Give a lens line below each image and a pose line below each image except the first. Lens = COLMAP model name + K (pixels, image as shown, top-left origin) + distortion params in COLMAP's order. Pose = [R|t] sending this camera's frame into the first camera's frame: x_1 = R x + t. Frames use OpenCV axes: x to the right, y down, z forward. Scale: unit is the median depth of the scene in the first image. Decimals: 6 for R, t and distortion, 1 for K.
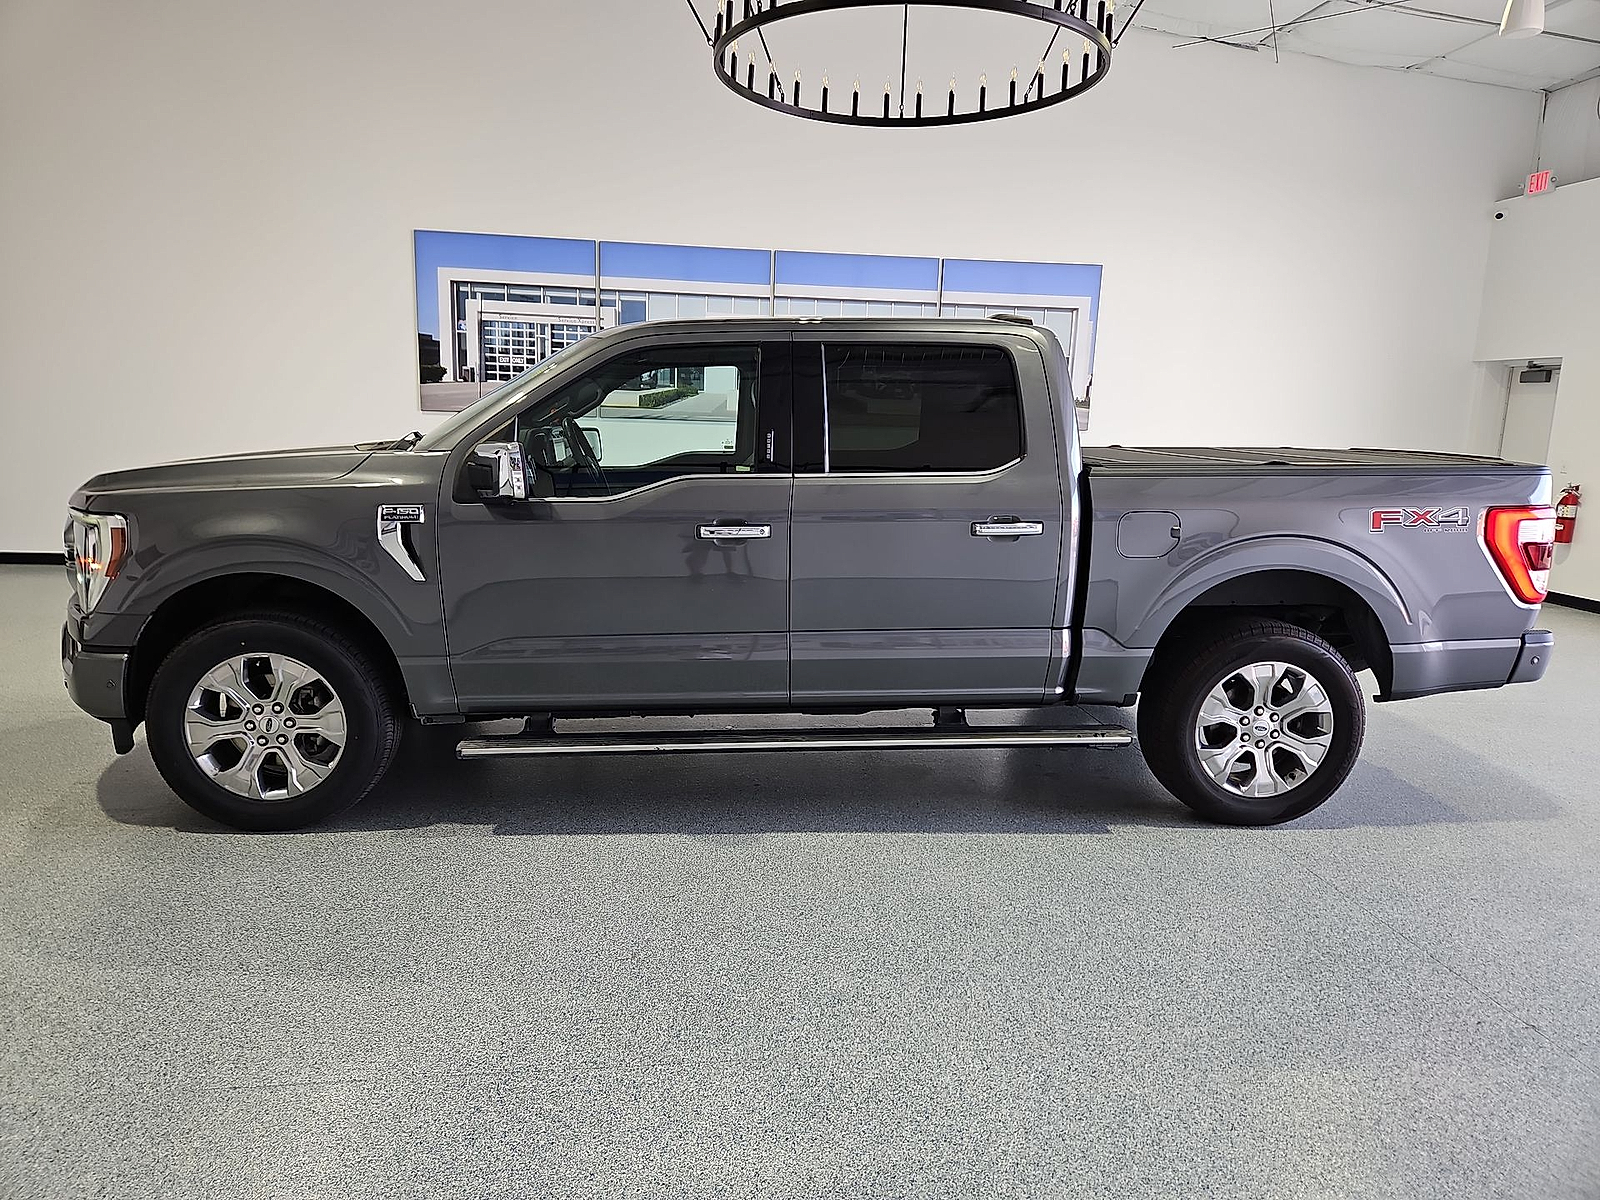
lens RADIAL K [[1055.3, 0, 822.0], [0, 1055.3, 606.2], [0, 0, 1]] dist [0.005800, 0.000793]
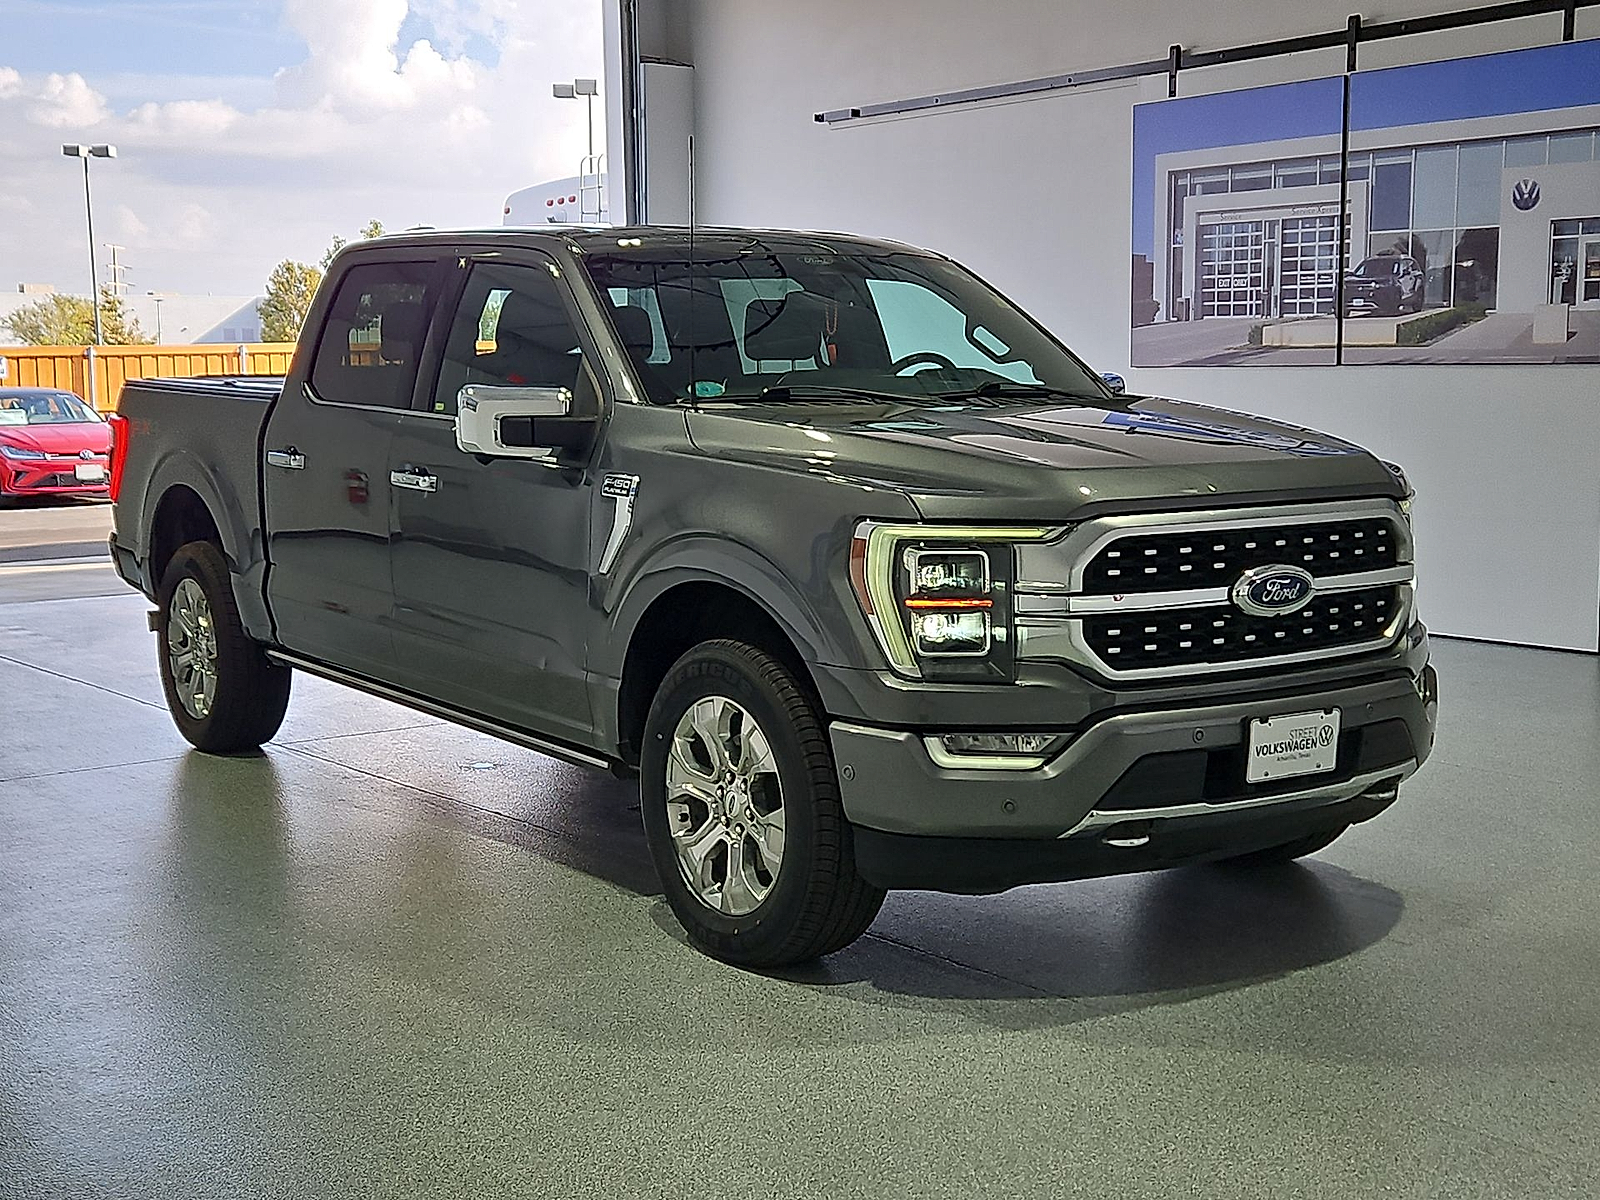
lens RADIAL K [[2193.1, 0, 847.4], [0, 2193.1, 647.4], [0, 0, 1]] dist [0.073801, -0.042354]
pose [[0.479742, 0.072266, -0.874428, 0.778312], [-0.126346, 0.991905, 0.012657, -0.001190], [0.868265, 0.104409, 0.484989, 0.173986]]
